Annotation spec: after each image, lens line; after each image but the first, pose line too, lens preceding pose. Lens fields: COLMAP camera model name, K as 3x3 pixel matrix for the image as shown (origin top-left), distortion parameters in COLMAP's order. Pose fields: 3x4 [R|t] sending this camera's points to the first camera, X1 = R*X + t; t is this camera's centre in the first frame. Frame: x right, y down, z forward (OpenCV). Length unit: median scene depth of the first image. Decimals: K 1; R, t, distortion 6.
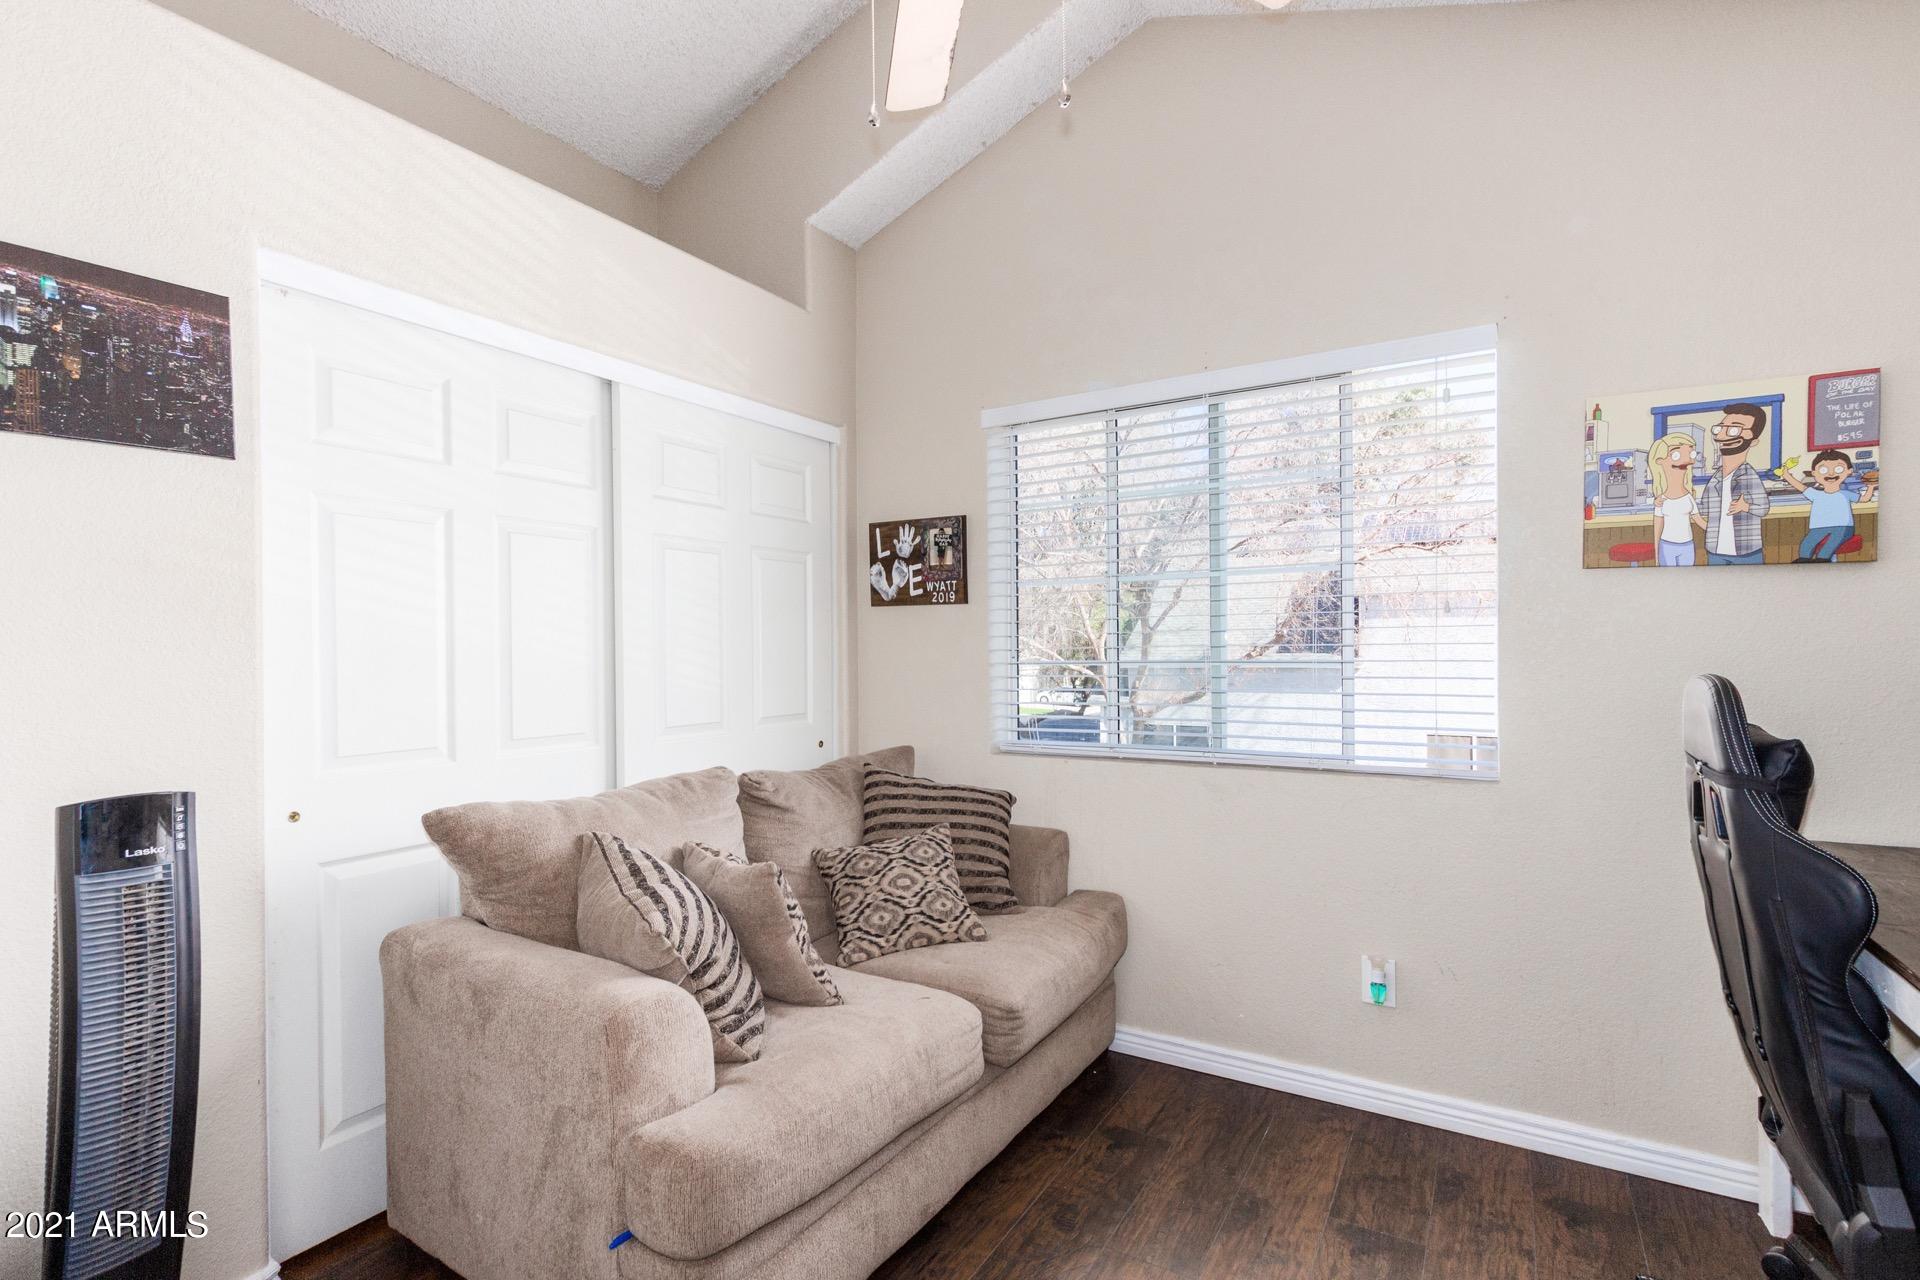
lens RADIAL K [[883.0, 0, 949.9], [0, 883.0, 653.2], [0, 0, 1]] dist [0.006164, -0.002768]
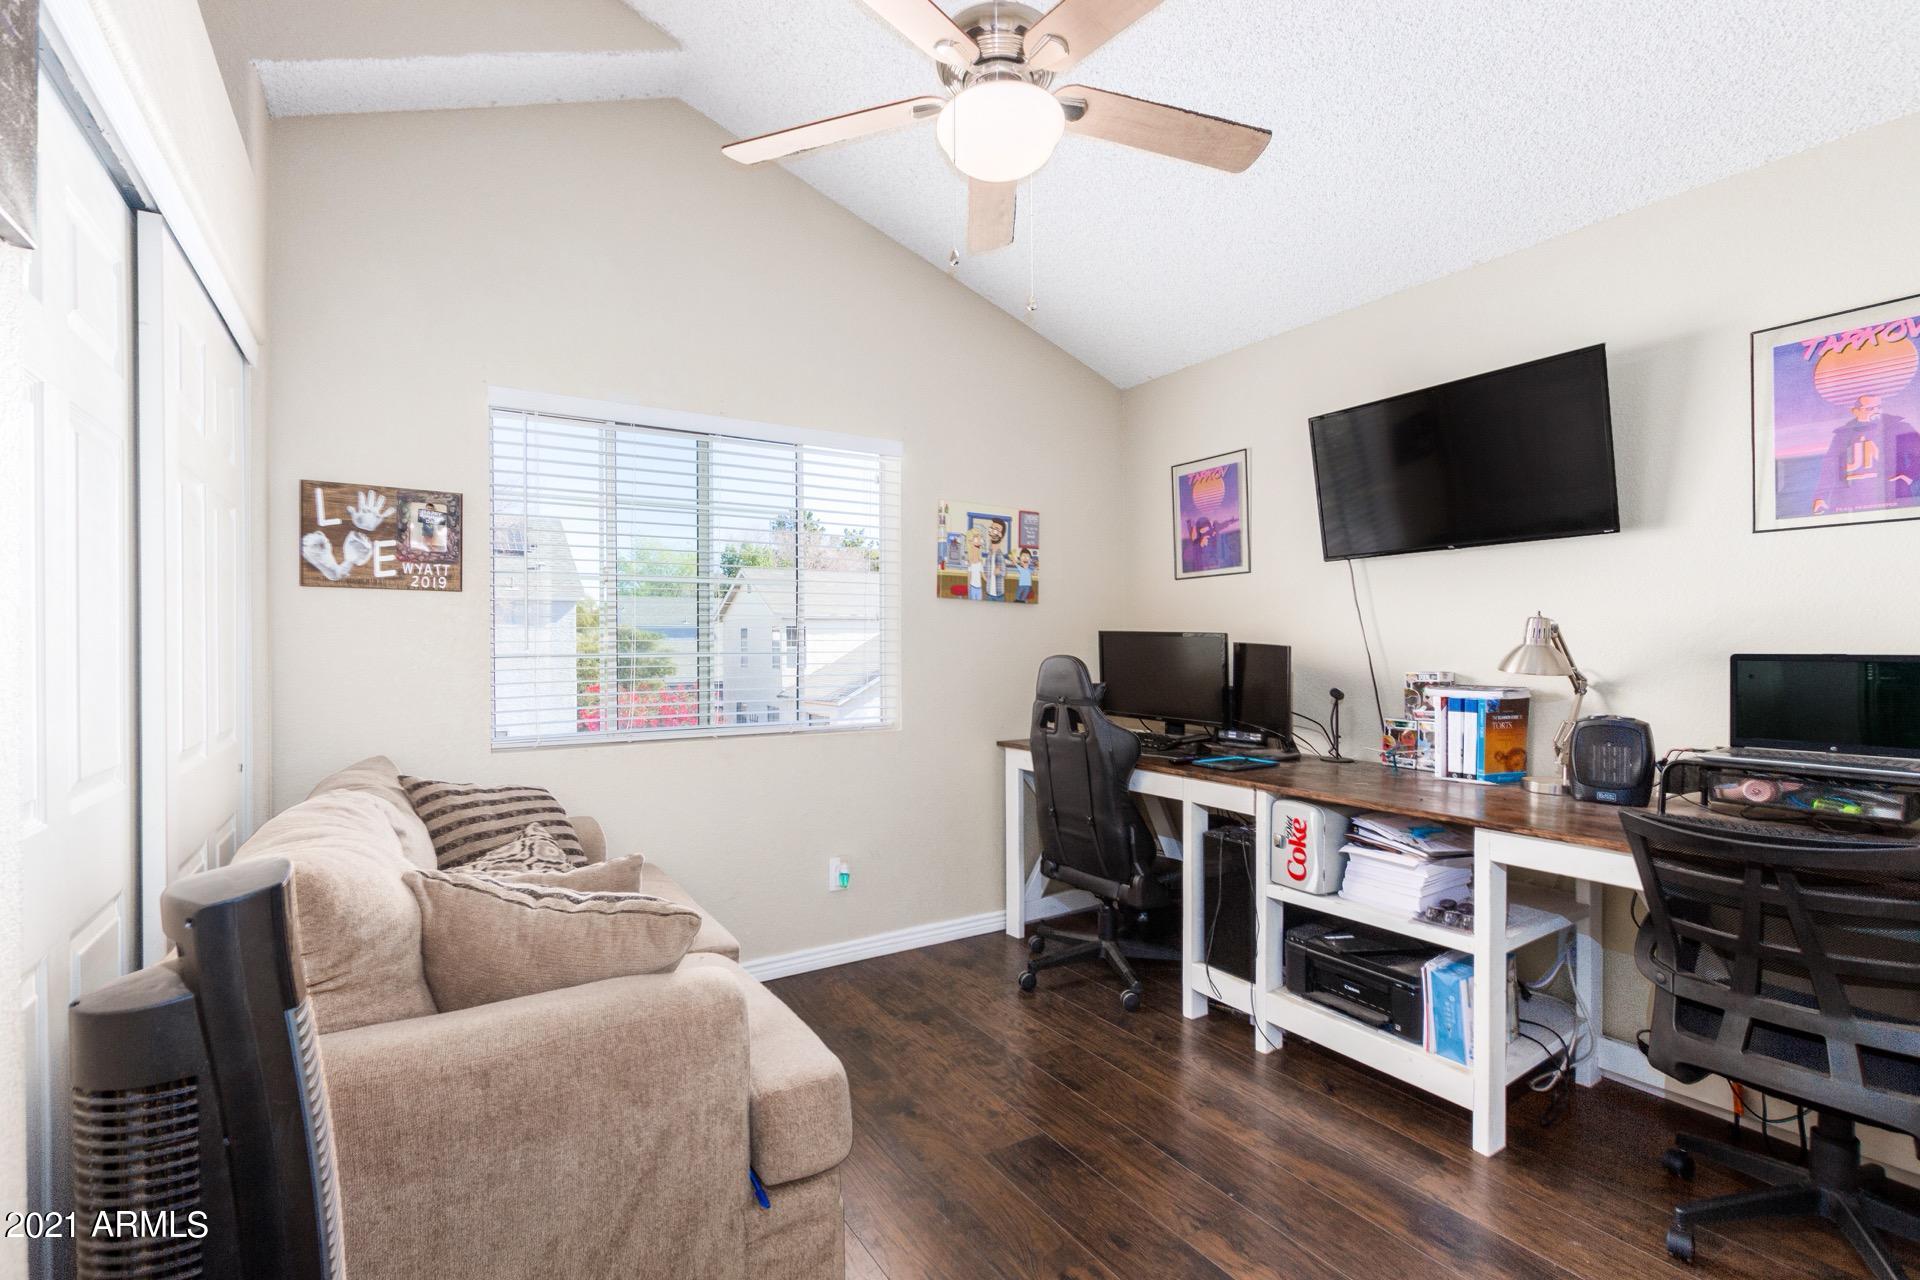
lens RADIAL K [[883.0, 0, 942.8], [0, 883.0, 643.8], [0, 0, 1]] dist [0.006164, -0.002768]
pose [[0.451337, 0.010678, 0.892289, -0.719986], [0.005703, 0.999873, -0.014850, 0.017786], [-0.892335, 0.011792, 0.451219, 0.190965]]
